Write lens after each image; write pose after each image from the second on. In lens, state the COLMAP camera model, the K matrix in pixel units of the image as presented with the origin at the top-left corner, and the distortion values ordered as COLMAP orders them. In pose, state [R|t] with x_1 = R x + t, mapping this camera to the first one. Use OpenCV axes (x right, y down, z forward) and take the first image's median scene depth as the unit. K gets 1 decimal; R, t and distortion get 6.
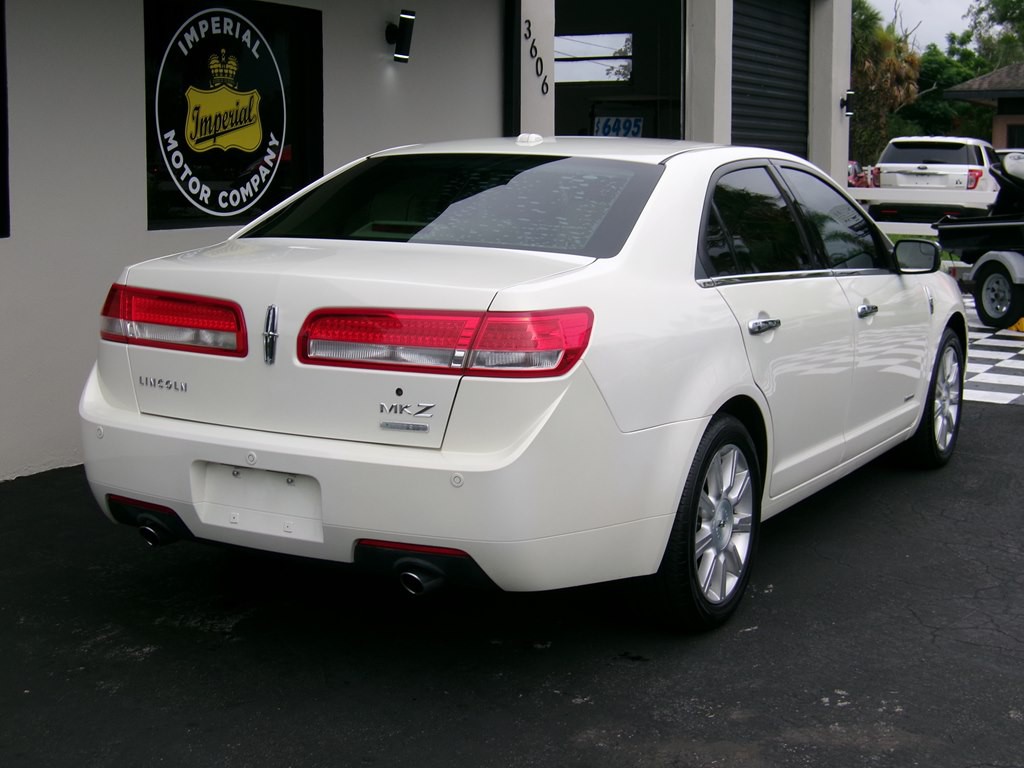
lens RADIAL K [[1569.1, 0, 509.8], [0, 1569.1, 424.7], [0, 0, 1]] dist [-0.107980, 0.000000]
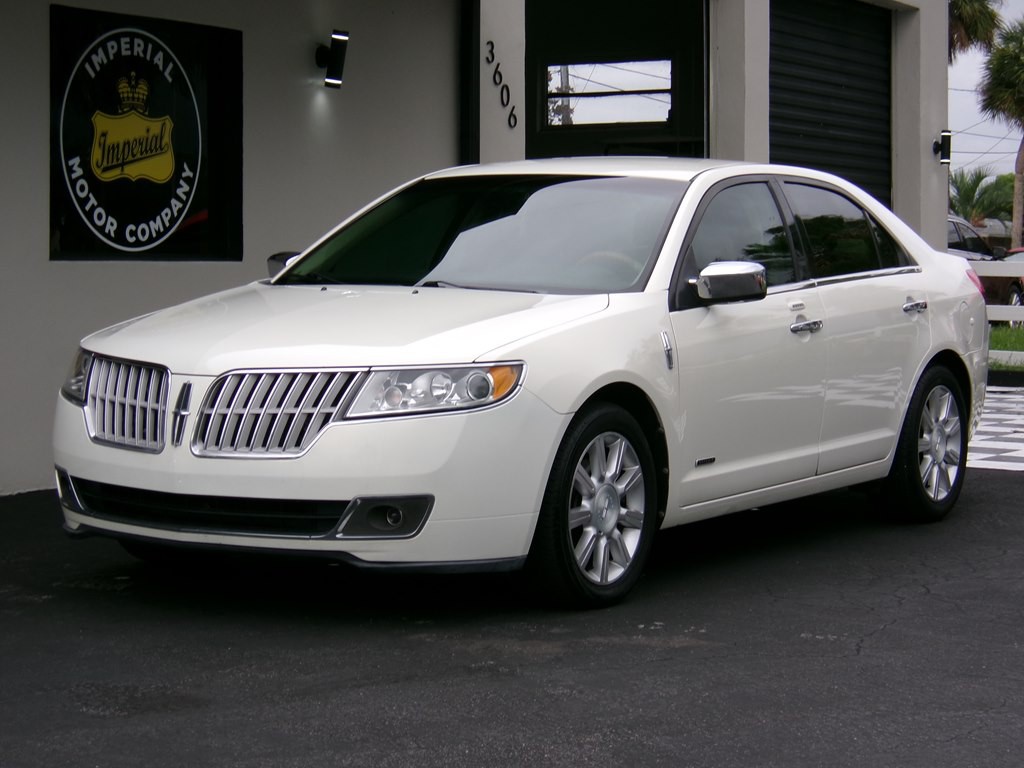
lens RADIAL K [[2417.3, 0, 512.5], [0, 2417.3, 485.2], [0, 0, 1]] dist [-0.142541, 0.000000]
pose [[0.999515, 0.002570, -0.031021, 0.088028], [-0.004868, 0.997228, -0.074246, 0.110835], [0.030745, 0.074361, 0.996757, -0.407002]]
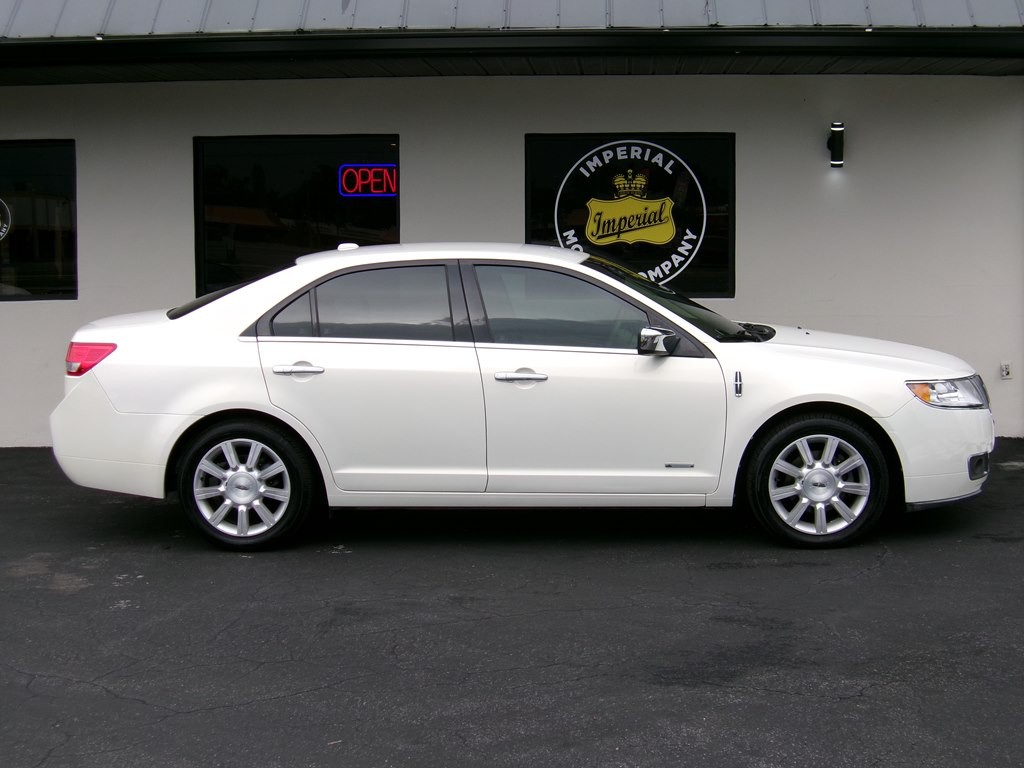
lens RADIAL K [[1569.1, 0, 515.8], [0, 1569.1, 445.0], [0, 0, 1]] dist [-0.107980, 0.000000]
pose [[0.429096, 0.116212, -0.895752, 1.042551], [-0.139199, 0.988350, 0.061544, -0.072981], [0.892469, 0.098280, 0.440274, 0.328880]]
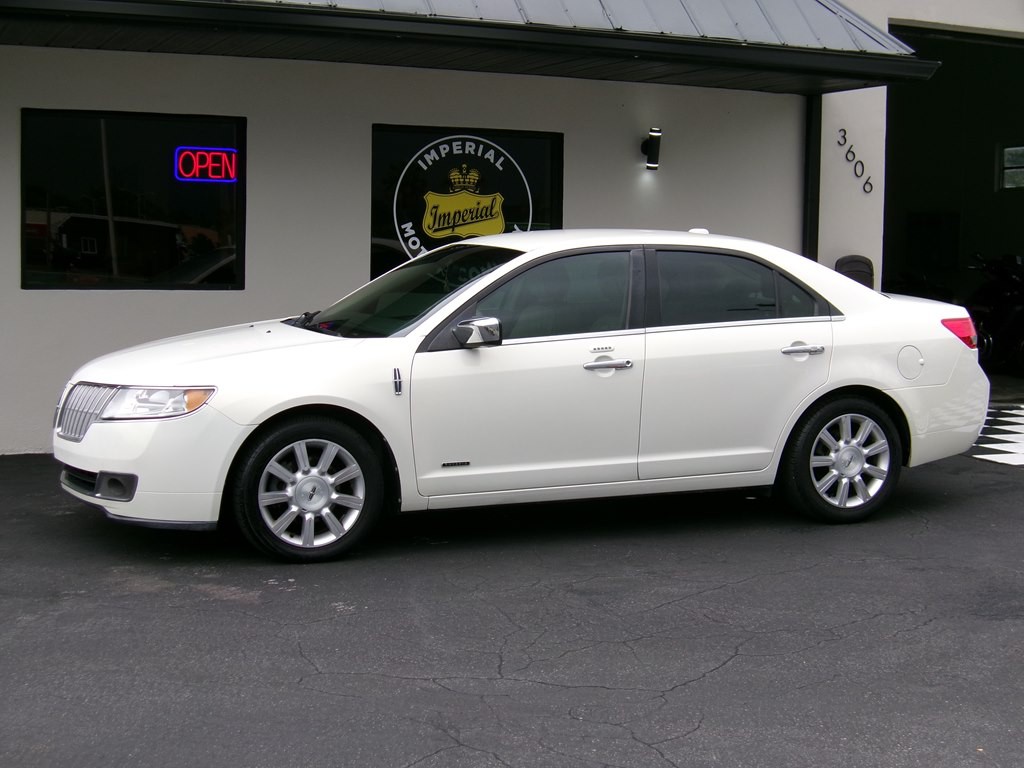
lens RADIAL K [[1569.1, 0, 515.2], [0, 1569.1, 438.5], [0, 0, 1]] dist [-0.107980, 0.000000]
pose [[0.789169, 0.081653, -0.608724, 0.727848], [-0.112068, 0.993628, -0.012005, 0.013689], [0.603865, 0.077693, 0.793291, -0.063906]]
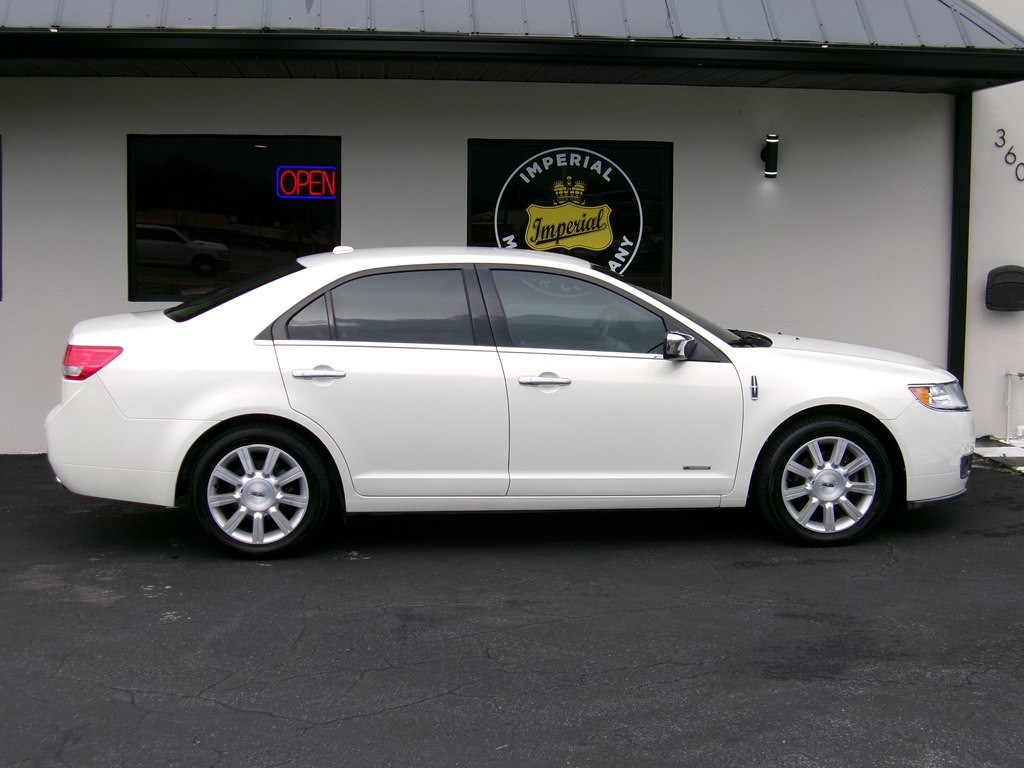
lens RADIAL K [[1569.1, 0, 515.2], [0, 1569.1, 446.0], [0, 0, 1]] dist [-0.107980, 0.000000]
pose [[0.563769, 0.110400, -0.818521, 0.964362], [-0.139723, 0.989491, 0.037223, -0.049203], [0.814028, 0.093381, 0.573270, 0.183678]]
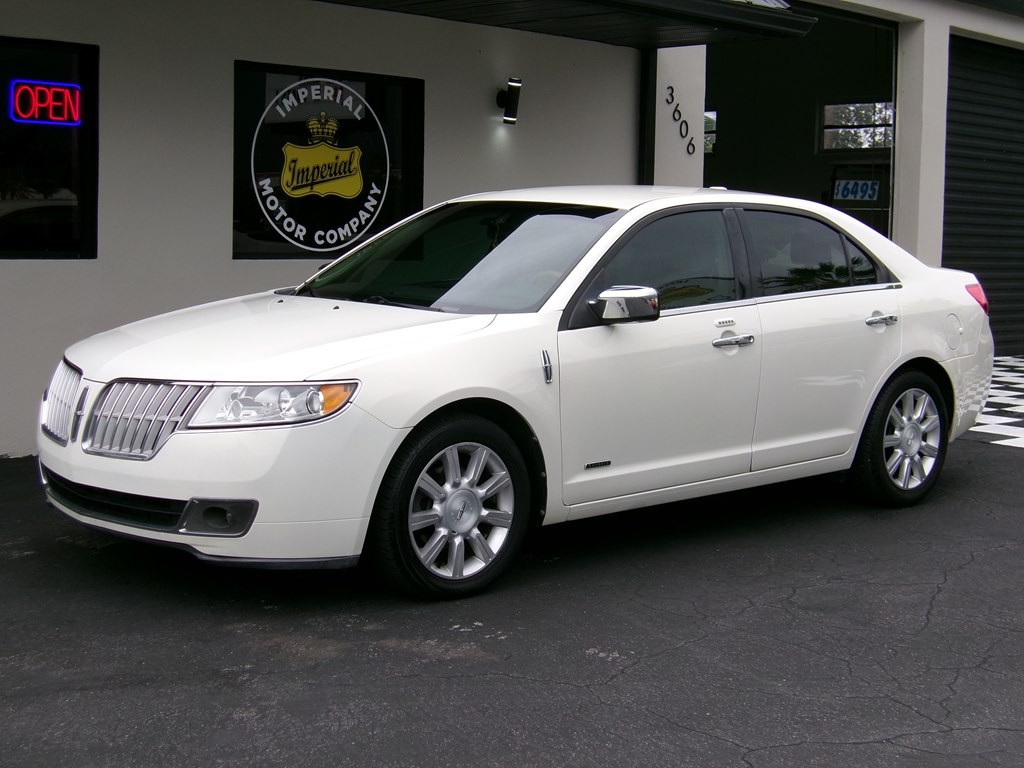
lens RADIAL K [[1569.1, 0, 515.1], [0, 1569.1, 426.3], [0, 0, 1]] dist [-0.107980, 0.000000]
pose [[0.954659, 0.051368, -0.293235, 0.324373], [-0.063995, 0.997384, -0.033624, 0.031112], [0.290741, 0.050865, 0.955449, -0.094946]]
